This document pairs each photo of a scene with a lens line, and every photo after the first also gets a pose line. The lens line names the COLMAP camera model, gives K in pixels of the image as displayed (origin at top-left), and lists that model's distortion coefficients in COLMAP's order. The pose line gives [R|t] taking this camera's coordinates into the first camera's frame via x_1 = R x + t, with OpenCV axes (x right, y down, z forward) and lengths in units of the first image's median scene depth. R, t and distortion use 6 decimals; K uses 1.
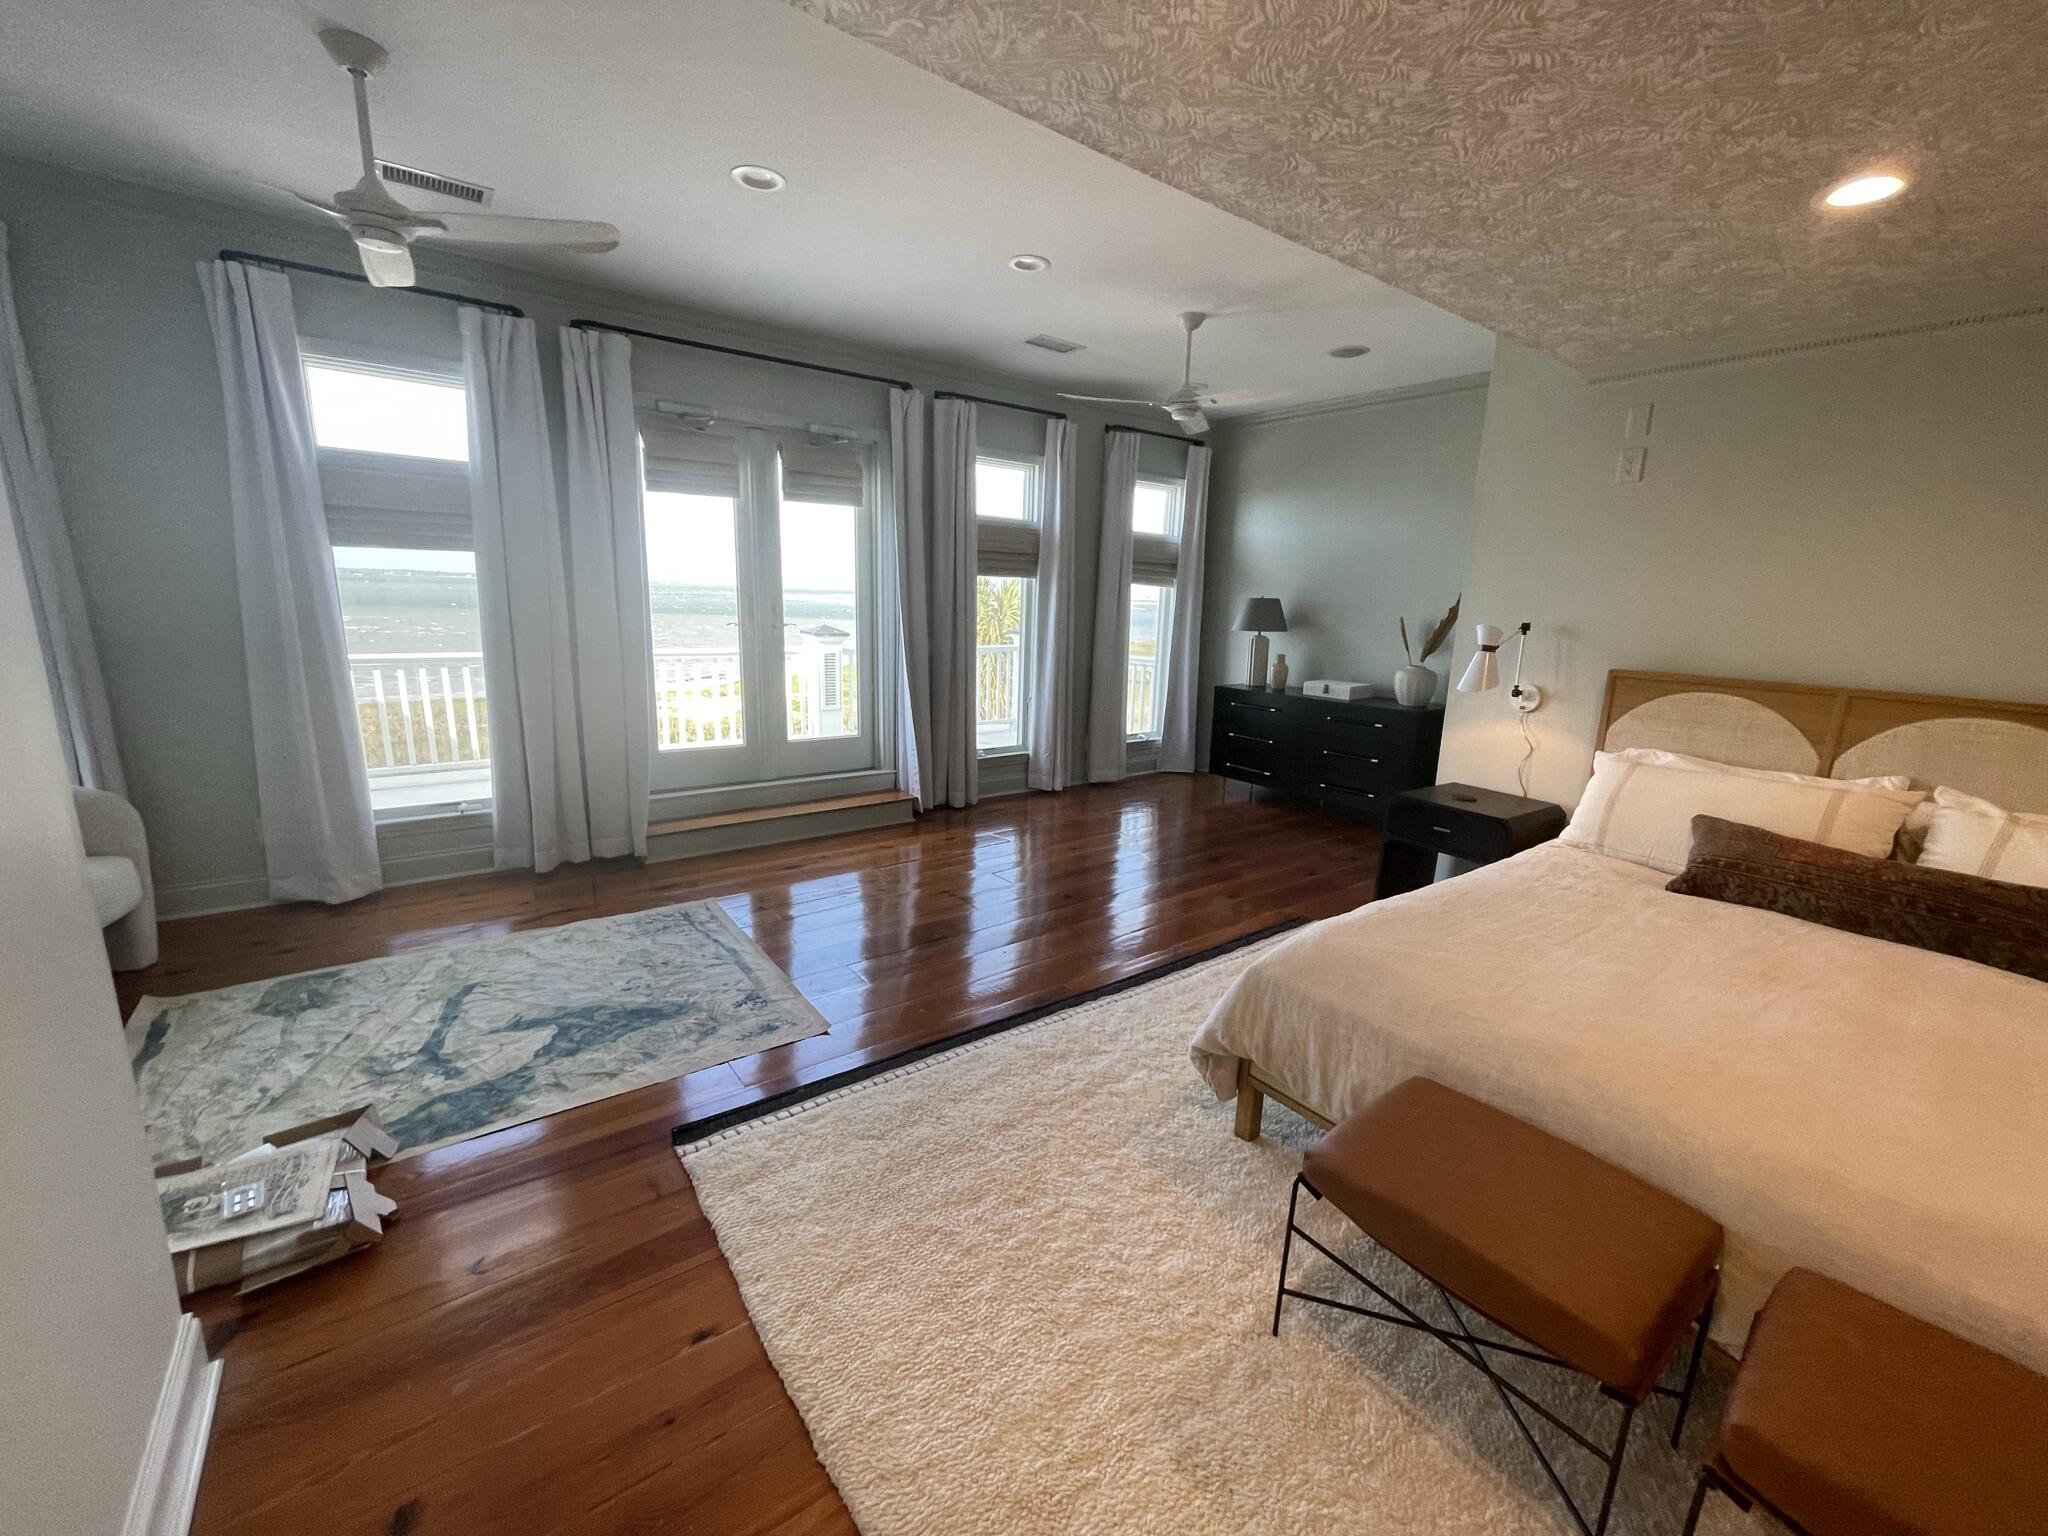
lens RADIAL K [[819.0, 0, 1024.0], [0, 819.0, 768.0], [0, 0, 1]] dist [0.001971, 0.000485]
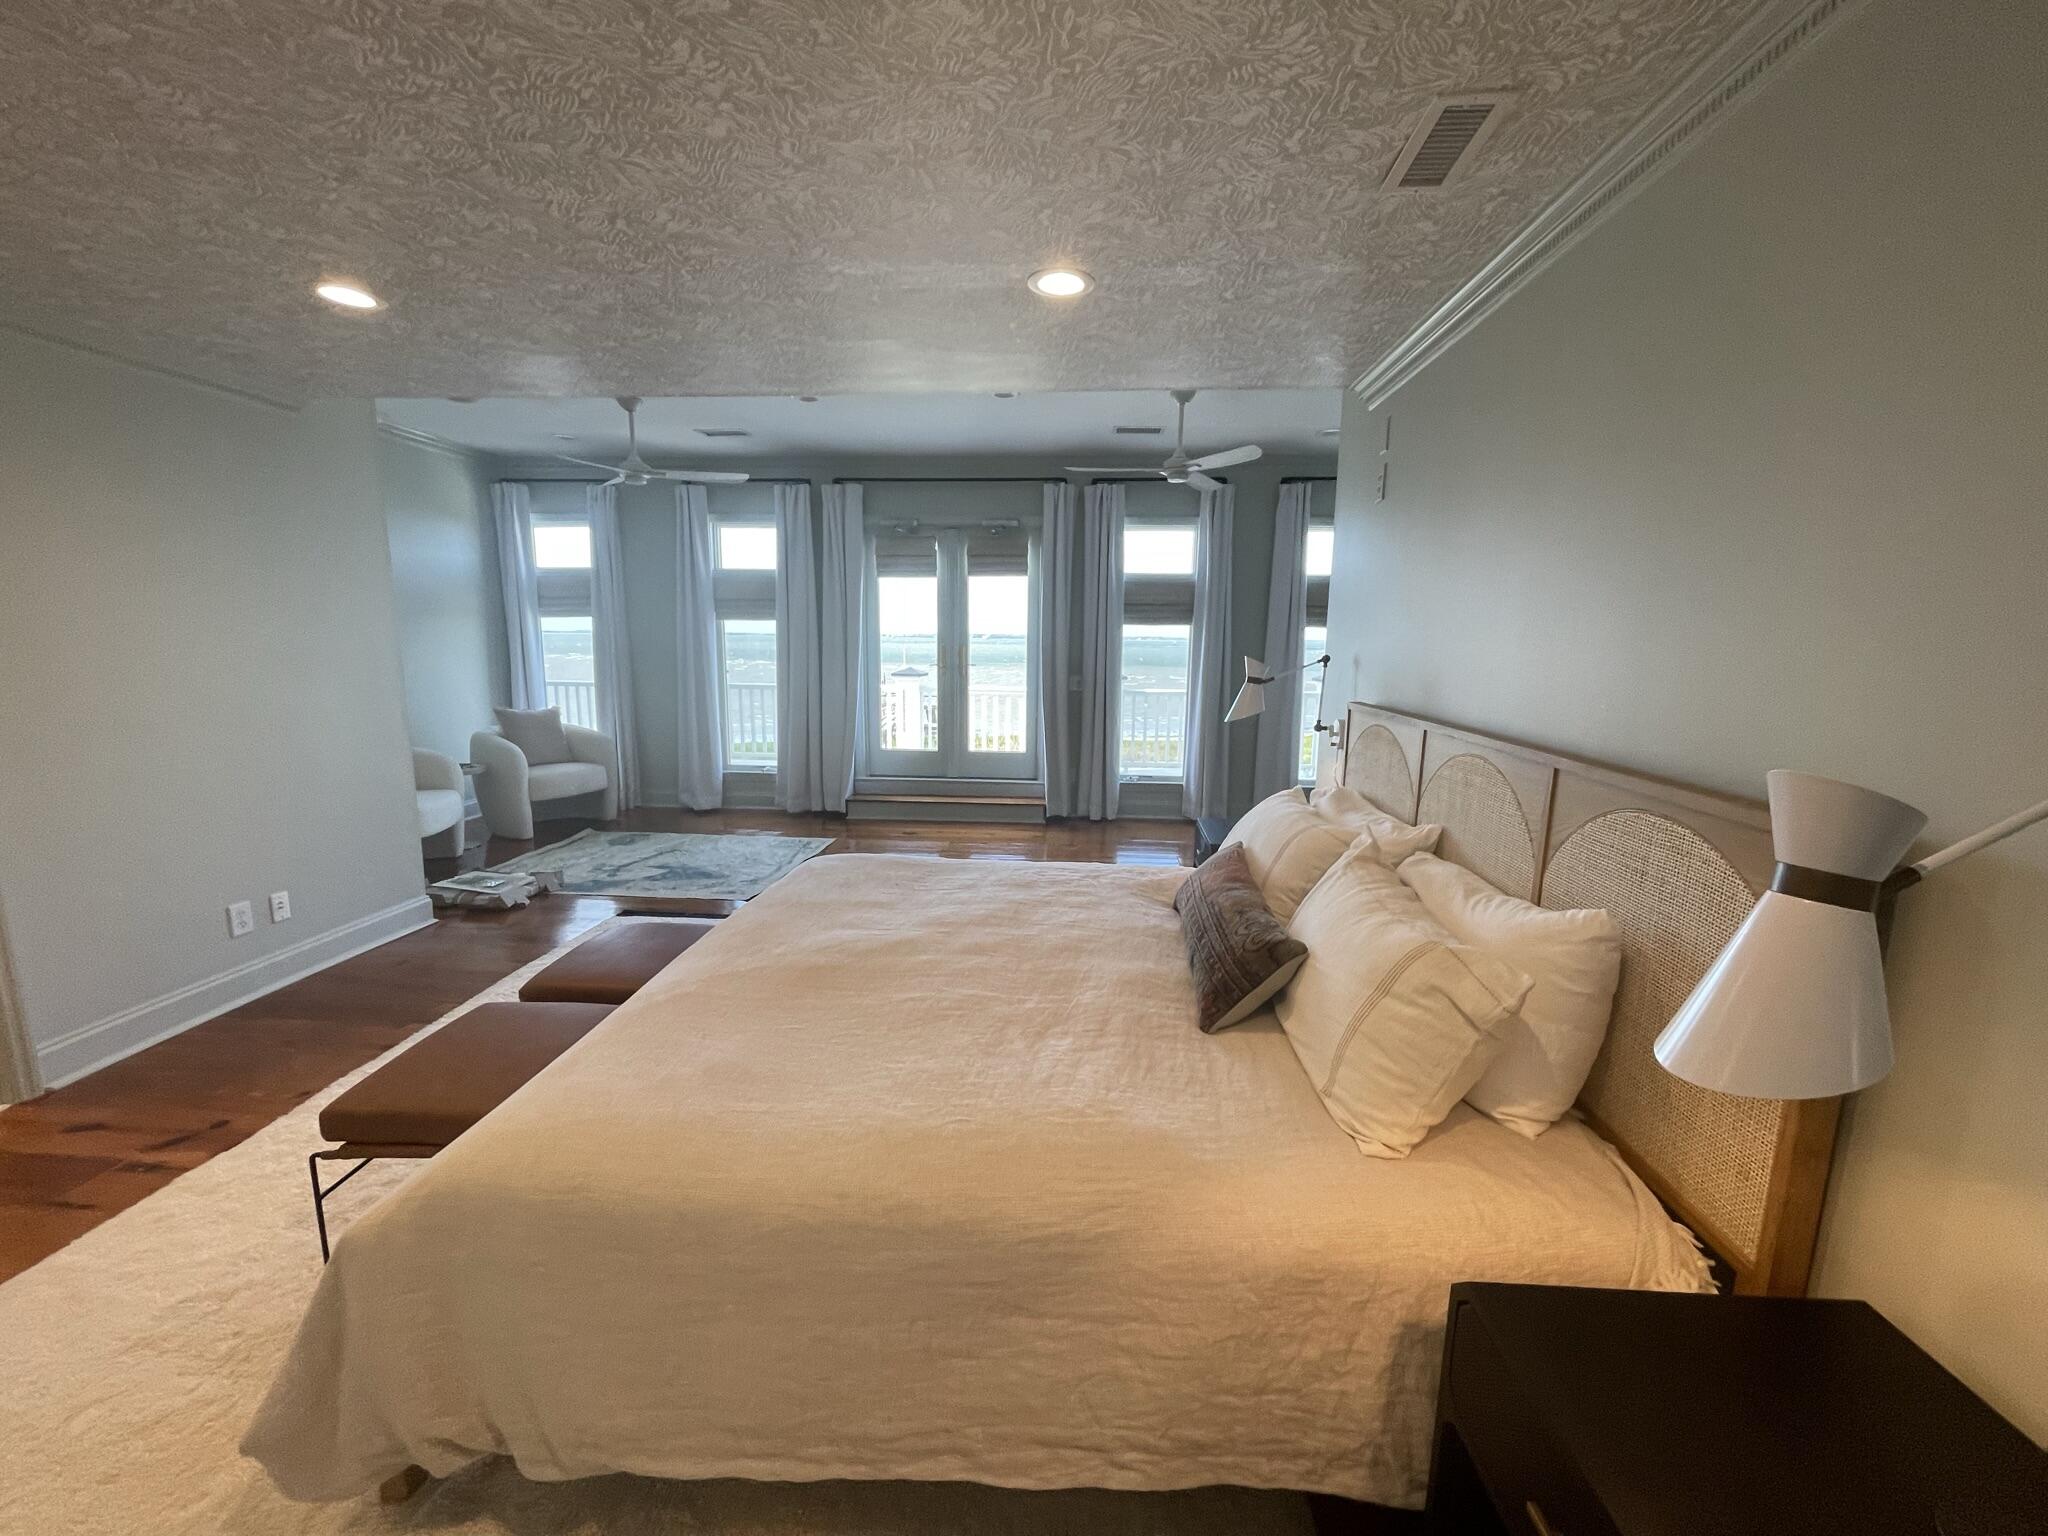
lens RADIAL K [[806.0, 0, 1024.0], [0, 806.0, 768.0], [0, 0, 1]] dist [-0.002148, -0.000052]
pose [[0.762514, 0.080213, -0.641980, 0.789501], [-0.123348, 0.992107, -0.022547, 0.016934], [0.635104, 0.096379, 0.766390, 0.055023]]
